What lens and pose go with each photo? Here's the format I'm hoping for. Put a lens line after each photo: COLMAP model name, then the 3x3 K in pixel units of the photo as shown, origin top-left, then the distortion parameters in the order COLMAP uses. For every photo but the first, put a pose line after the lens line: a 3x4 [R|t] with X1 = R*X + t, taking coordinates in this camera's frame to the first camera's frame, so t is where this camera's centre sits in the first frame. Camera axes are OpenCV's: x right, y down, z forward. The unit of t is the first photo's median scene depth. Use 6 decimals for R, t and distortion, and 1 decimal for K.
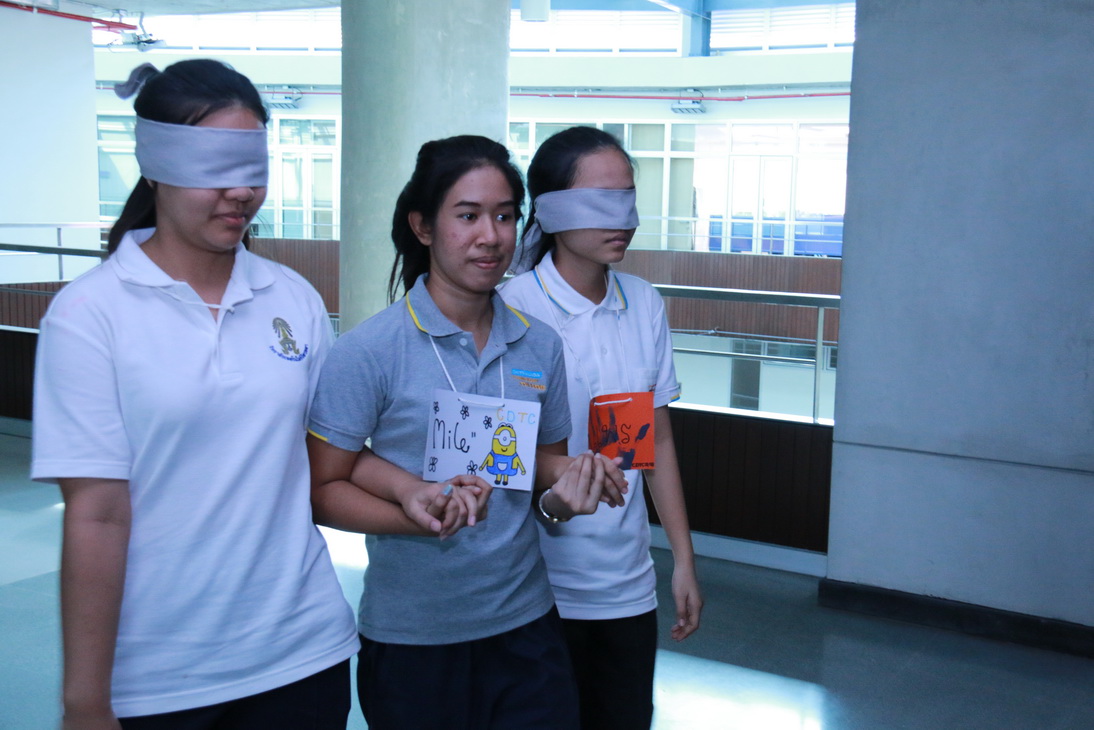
lens RADIAL K [[1463.3, 0, 558.0], [0, 1463.3, 366.4], [0, 0, 1]] dist [0.212515, 0.000000]
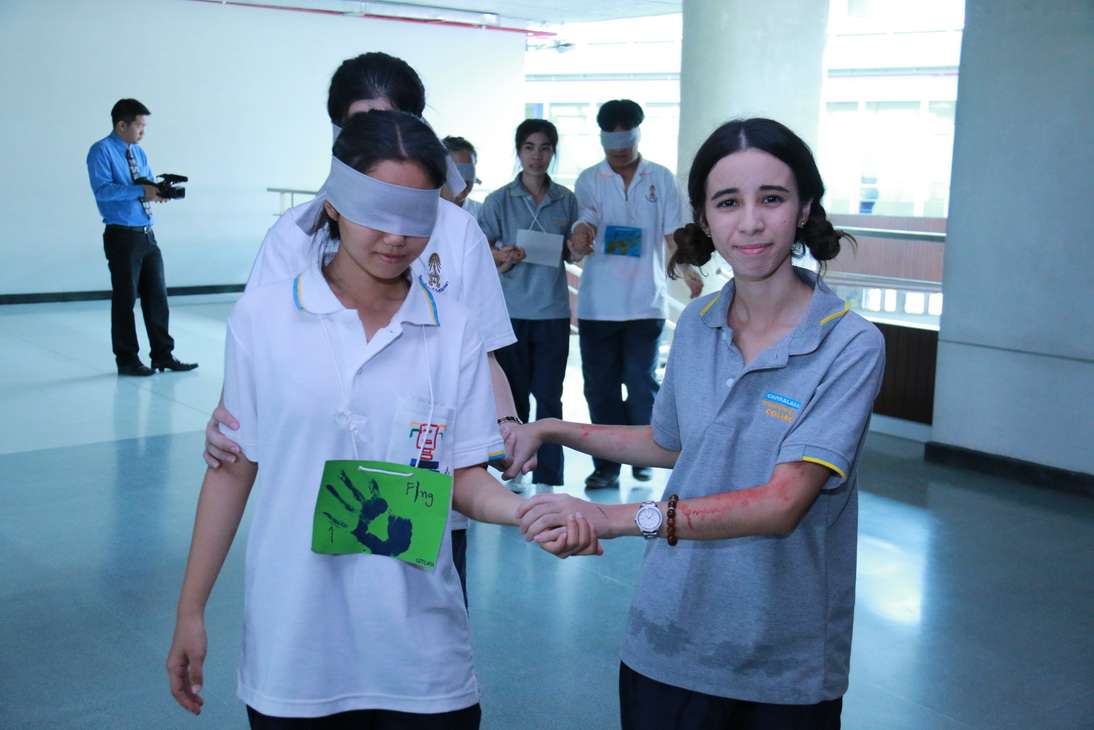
lens RADIAL K [[1463.3, 0, 546.9], [0, 1463.3, 366.3], [0, 0, 1]] dist [0.212515, 0.000000]
pose [[0.943738, 0.049187, -0.327016, 0.178894], [-0.044353, 0.998769, 0.022230, 0.036469], [0.327706, -0.006475, 0.944757, -0.247825]]
